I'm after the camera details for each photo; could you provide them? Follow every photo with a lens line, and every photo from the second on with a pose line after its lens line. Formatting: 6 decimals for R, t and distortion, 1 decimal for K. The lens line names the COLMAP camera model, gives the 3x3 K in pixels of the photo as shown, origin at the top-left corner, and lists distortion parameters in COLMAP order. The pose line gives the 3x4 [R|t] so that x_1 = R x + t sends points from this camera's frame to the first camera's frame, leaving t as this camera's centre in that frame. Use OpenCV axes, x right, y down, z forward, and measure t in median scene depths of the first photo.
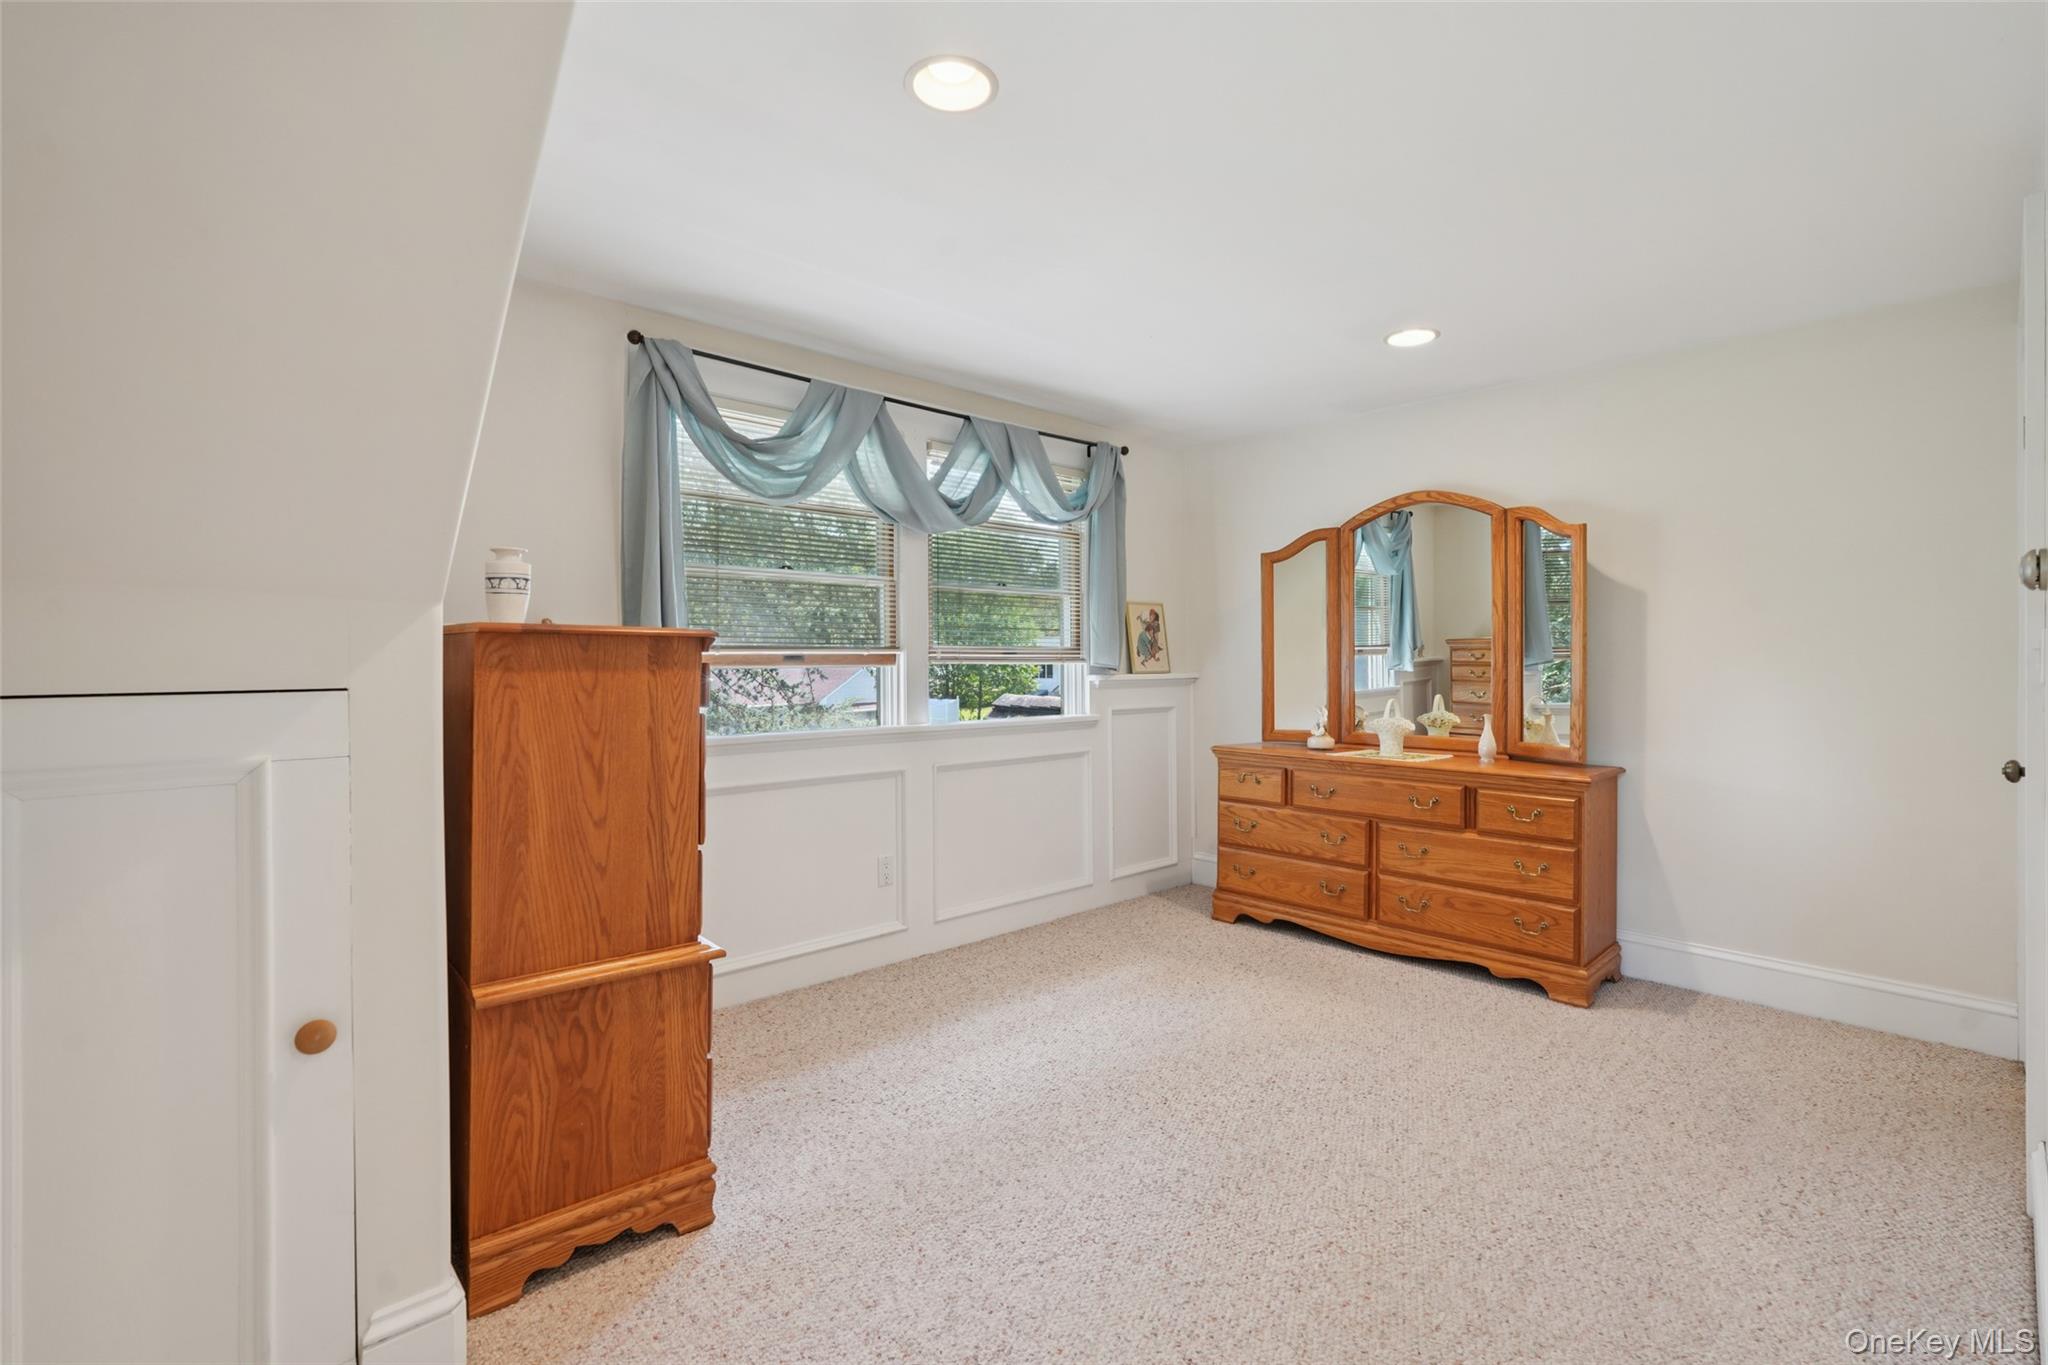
lens RADIAL K [[910.7, 0, 1033.8], [0, 910.7, 660.7], [0, 0, 1]] dist [-0.018267, 0.000316]
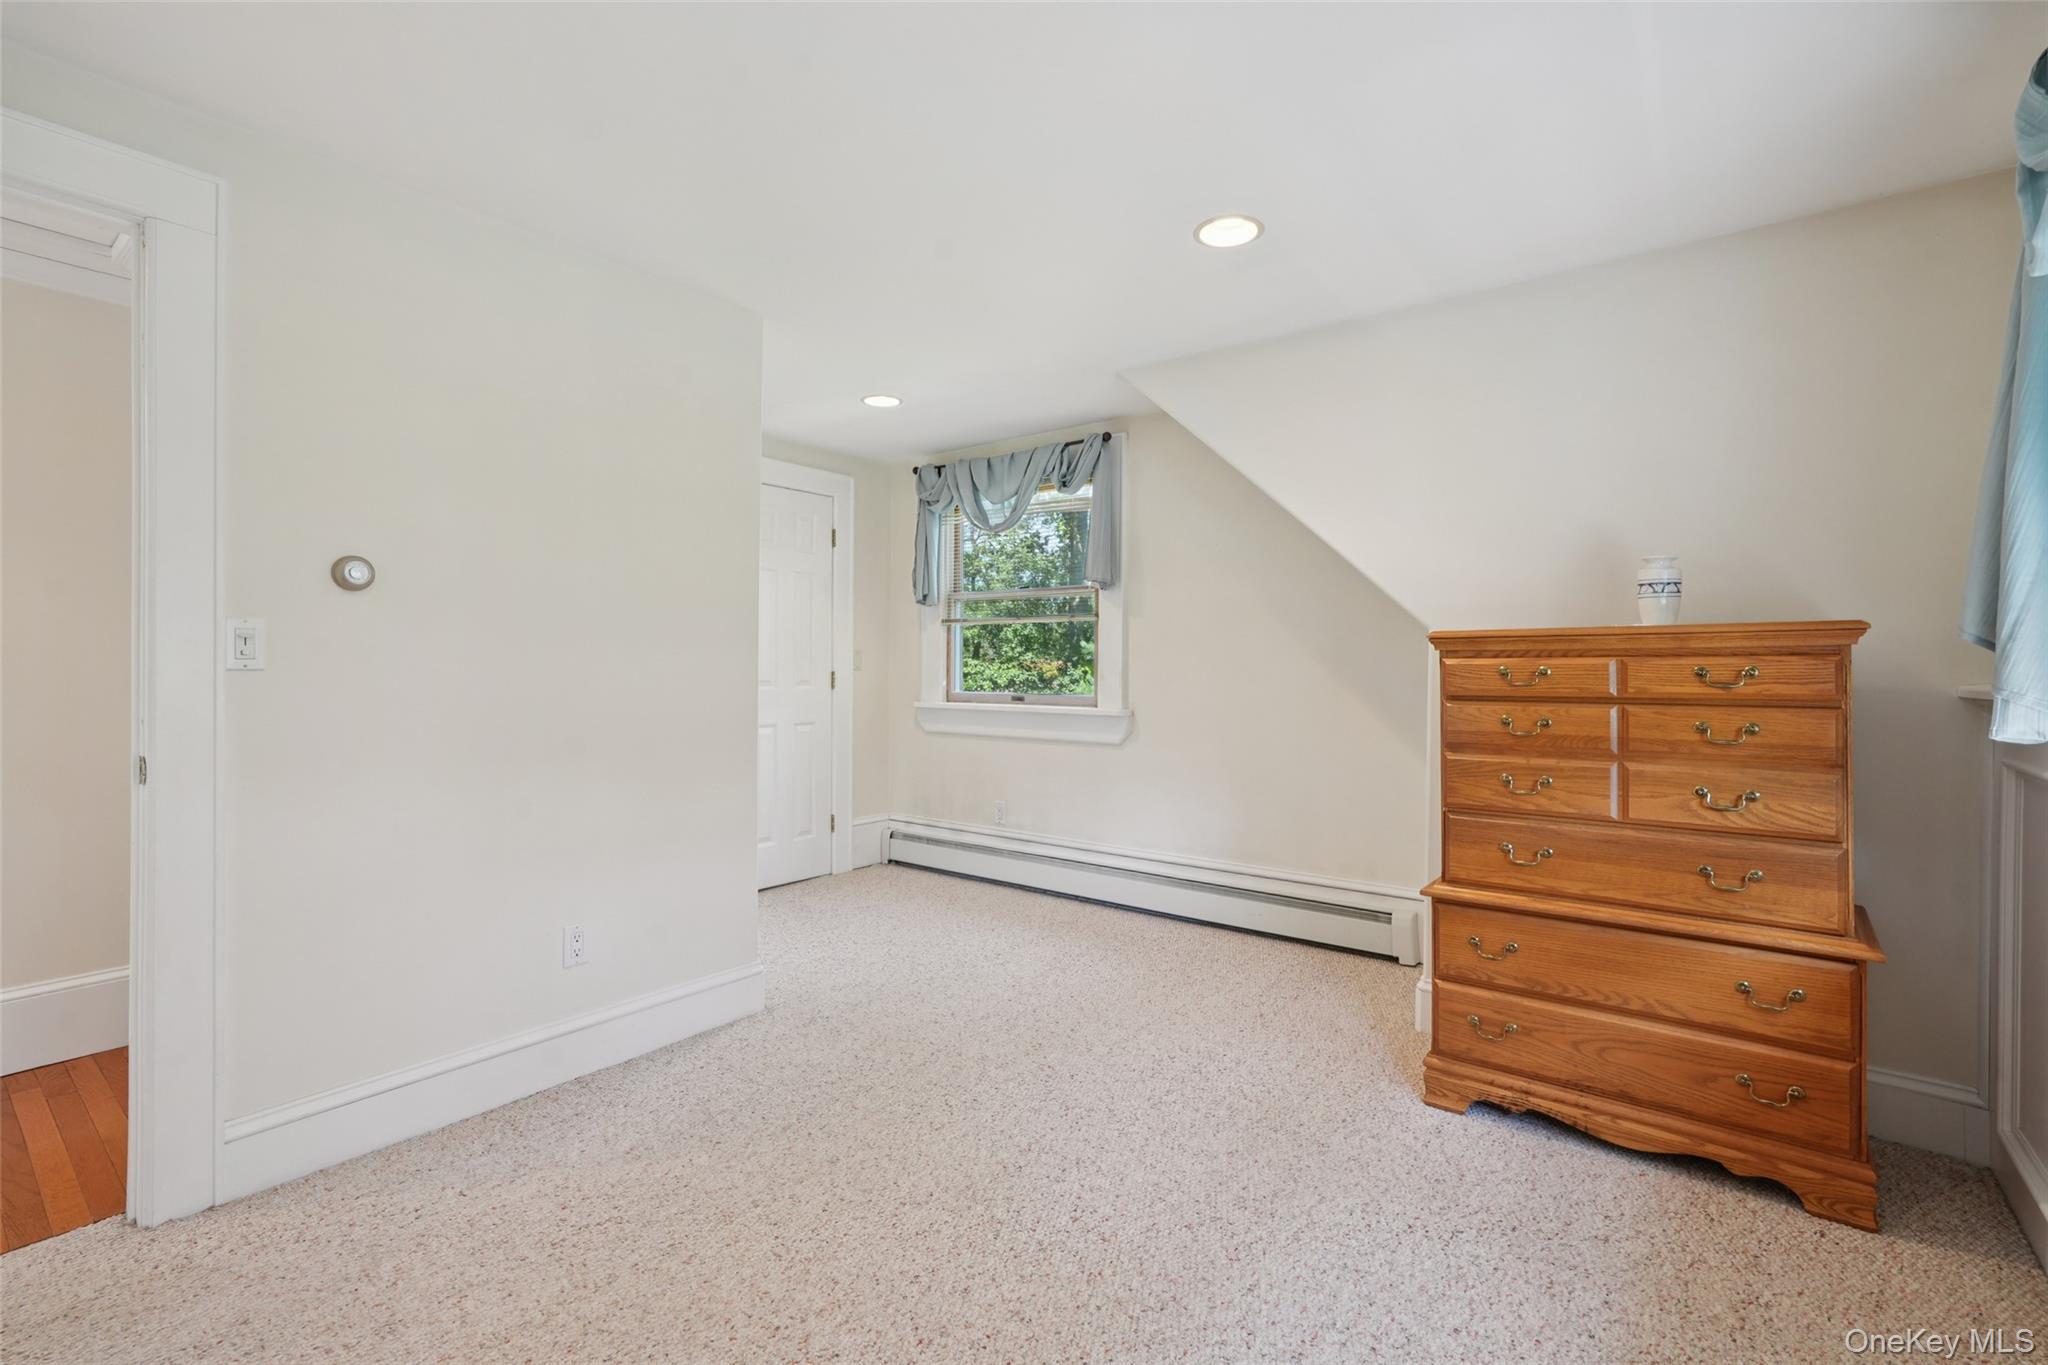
lens RADIAL K [[914.1, 0, 1024.8], [0, 914.1, 662.6], [0, 0, 1]] dist [-0.004864, 0.000408]
pose [[-0.988459, -0.004642, -0.151420, 0.230568], [-0.004009, 0.999982, -0.004482, 0.009303], [0.151438, -0.003823, -0.988459, 1.282699]]
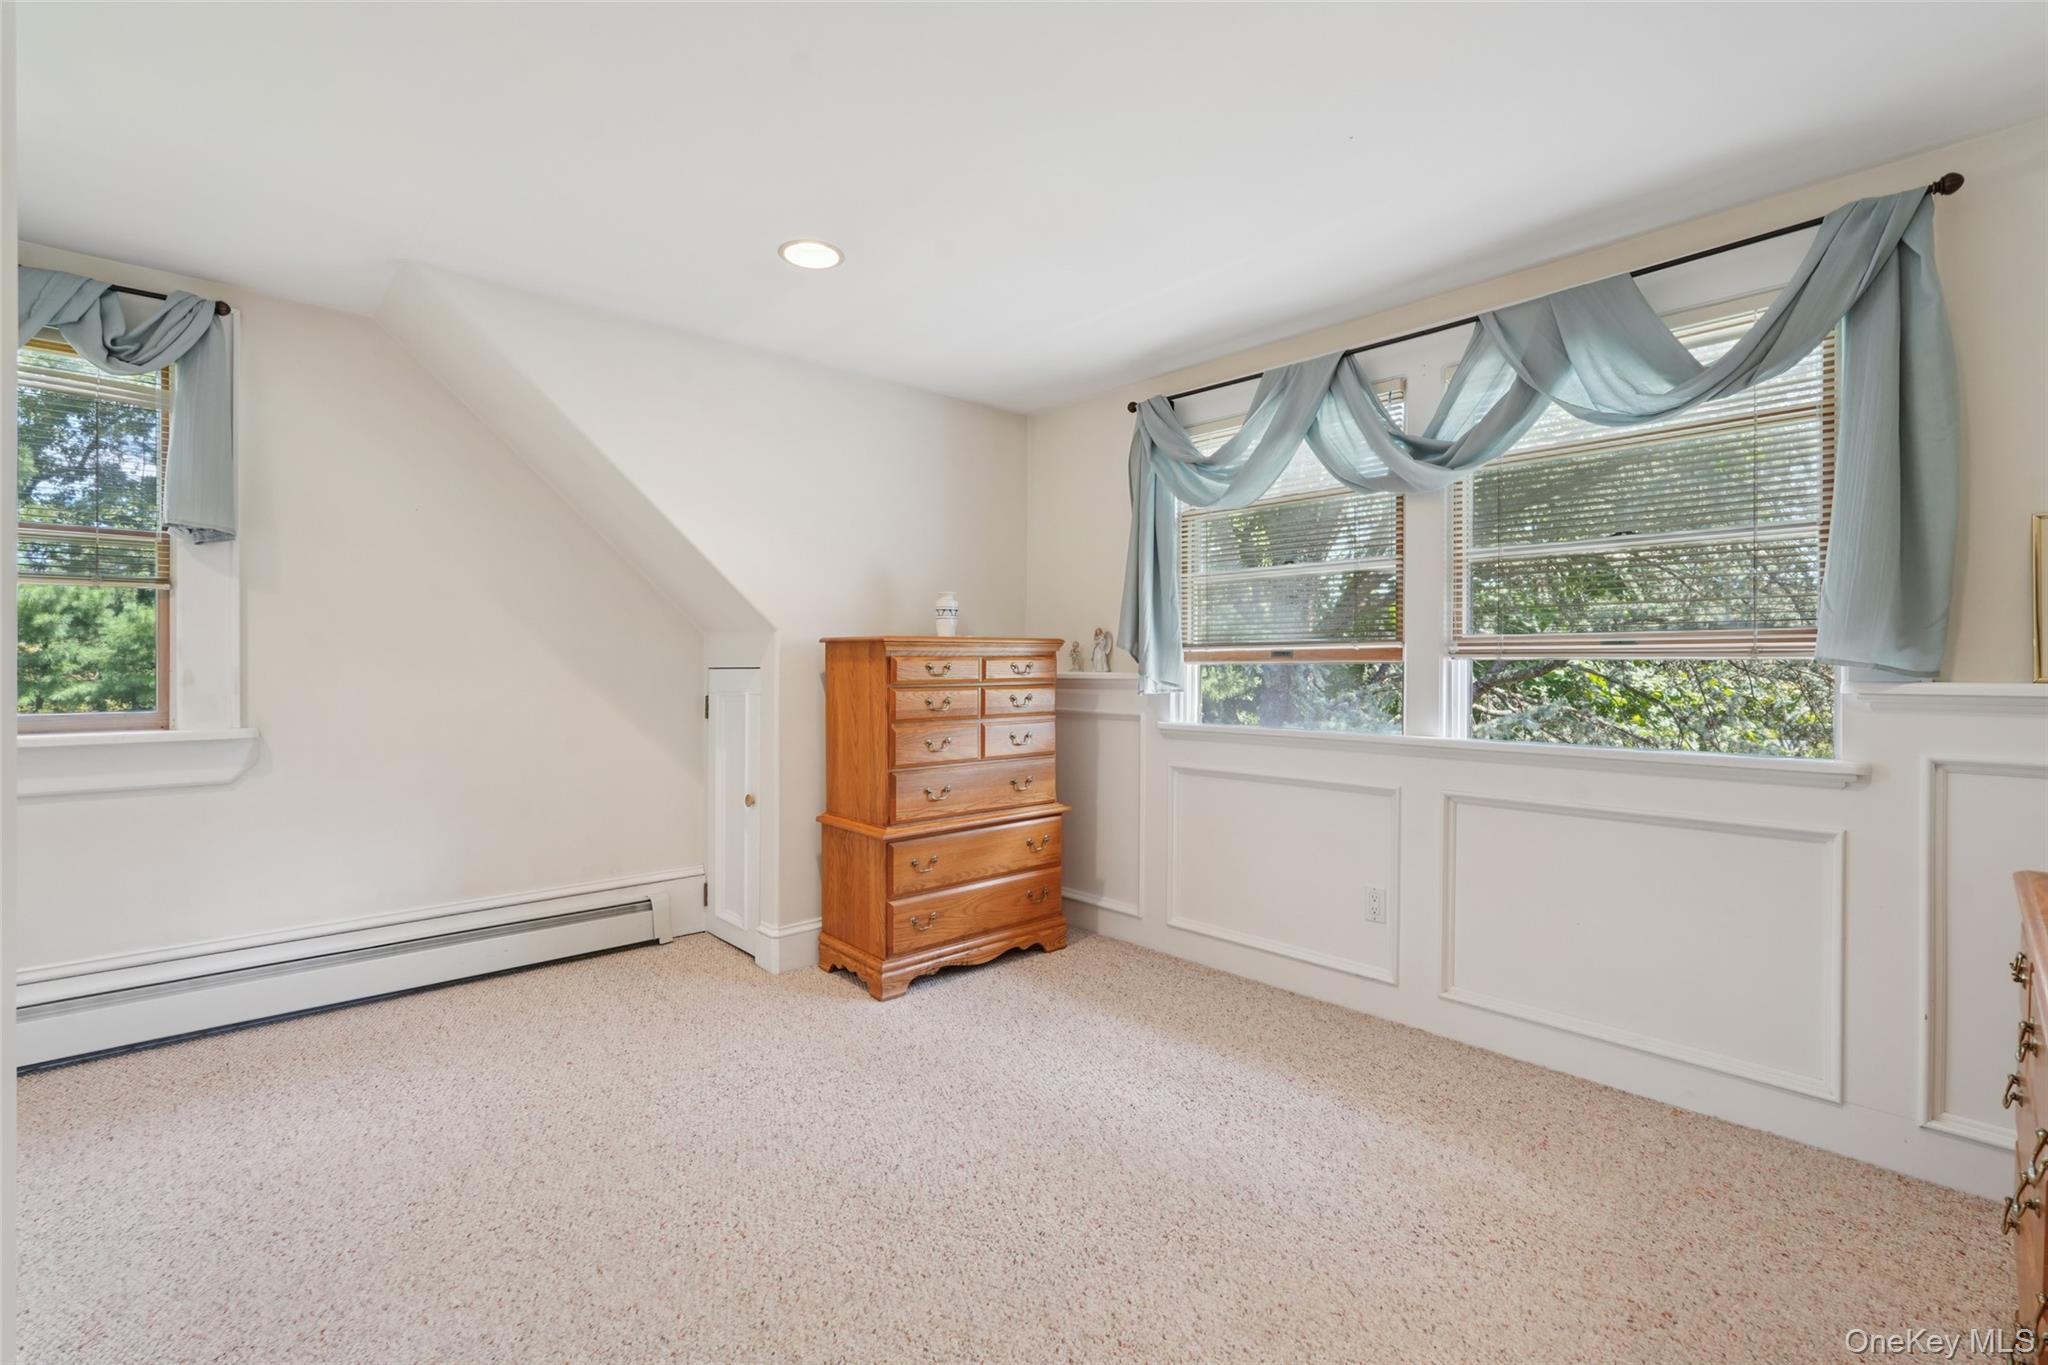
lens RADIAL K [[914.1, 0, 1024.8], [0, 914.1, 662.6], [0, 0, 1]] dist [-0.004864, 0.000408]
pose [[-0.009783, -0.001745, -0.999951, 0.759926], [-0.000314, 0.999998, -0.001742, 0.008871], [0.999952, 0.000297, -0.009783, 0.752293]]
